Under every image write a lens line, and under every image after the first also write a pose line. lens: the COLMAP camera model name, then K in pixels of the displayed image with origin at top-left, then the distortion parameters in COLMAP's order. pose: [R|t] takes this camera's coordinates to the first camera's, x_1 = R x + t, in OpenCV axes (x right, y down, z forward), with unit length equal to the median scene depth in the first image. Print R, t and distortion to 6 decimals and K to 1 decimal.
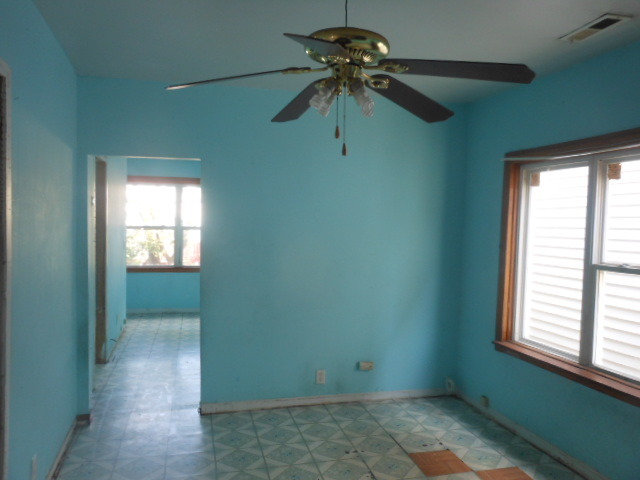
lens RADIAL K [[530.4, 0, 324.6], [0, 530.4, 242.9], [0, 0, 1]] dist [0.058498, -0.020048]
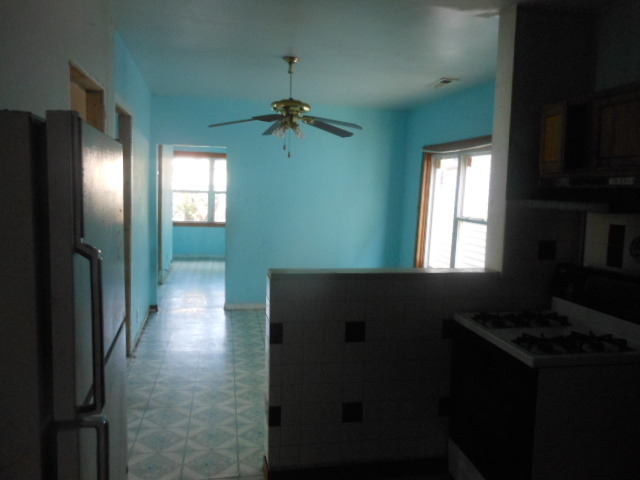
lens RADIAL K [[530.4, 0, 316.5], [0, 530.4, 238.6], [0, 0, 1]] dist [0.058498, -0.020048]
pose [[0.997287, 0.025234, -0.069154, 0.094927], [-0.021612, 0.998380, 0.052641, 0.014384], [0.070371, -0.051004, 0.996216, -0.357870]]
